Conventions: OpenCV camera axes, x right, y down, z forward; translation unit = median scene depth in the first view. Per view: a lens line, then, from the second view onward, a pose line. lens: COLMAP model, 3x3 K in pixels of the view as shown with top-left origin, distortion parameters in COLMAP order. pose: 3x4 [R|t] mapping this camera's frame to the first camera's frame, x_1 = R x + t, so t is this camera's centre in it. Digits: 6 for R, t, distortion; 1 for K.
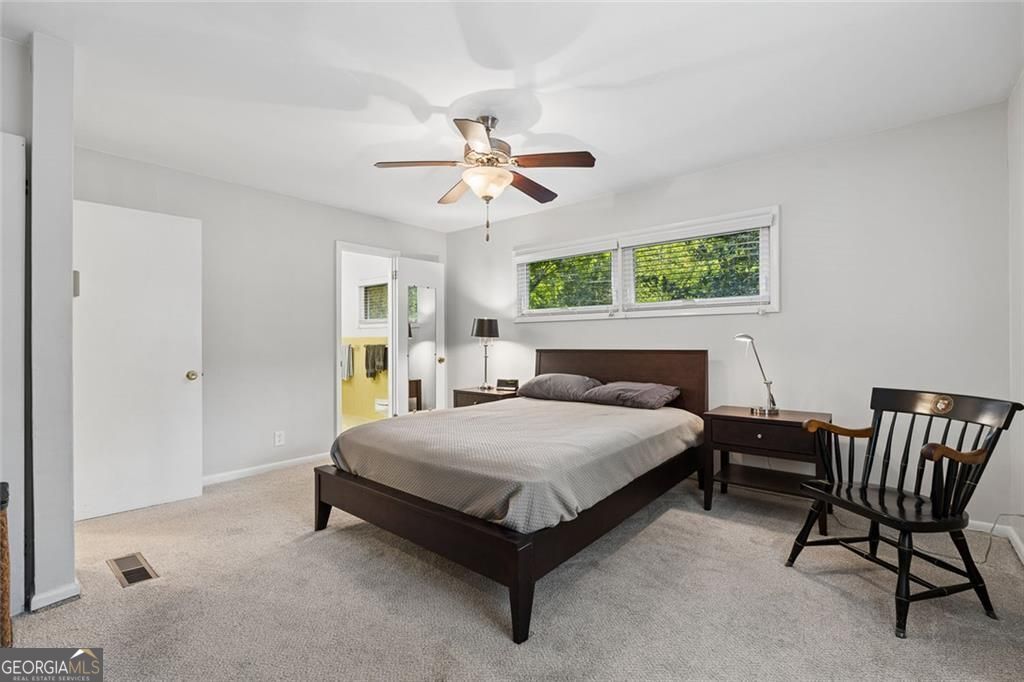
lens RADIAL K [[450.2, 0, 512.7], [0, 450.2, 337.8], [0, 0, 1]] dist [-0.003913, -0.000452]
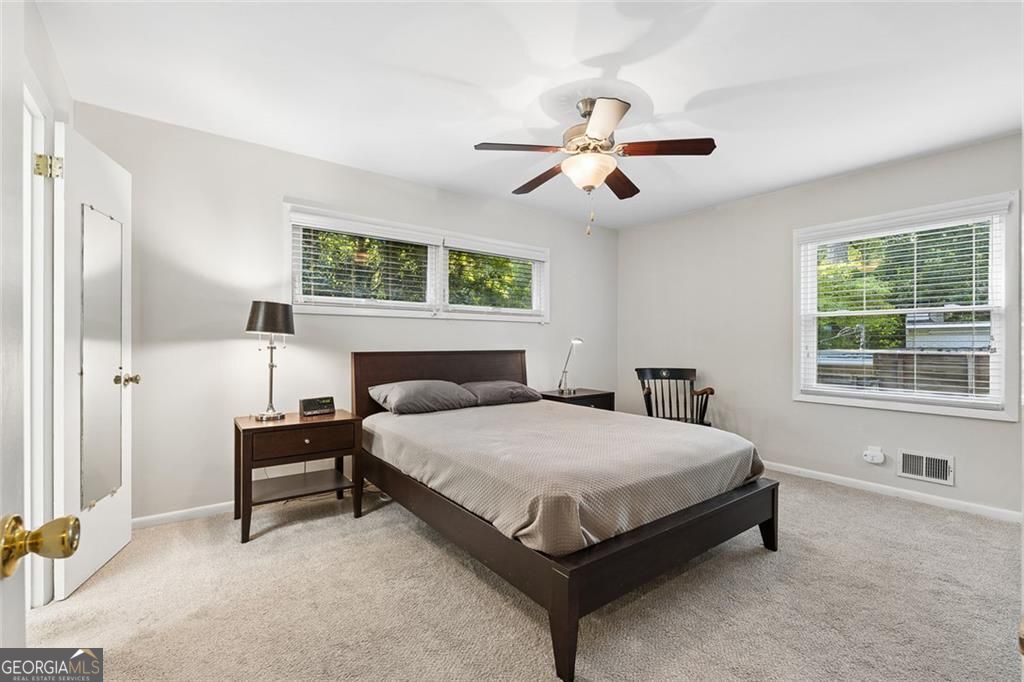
lens RADIAL K [[450.2, 0, 512.7], [0, 450.2, 337.8], [0, 0, 1]] dist [-0.003913, -0.000452]
pose [[0.210796, 0.020292, 0.977319, -0.597973], [-0.011641, 0.999766, -0.018247, 0.012247], [-0.977461, -0.007530, 0.210983, 0.574732]]
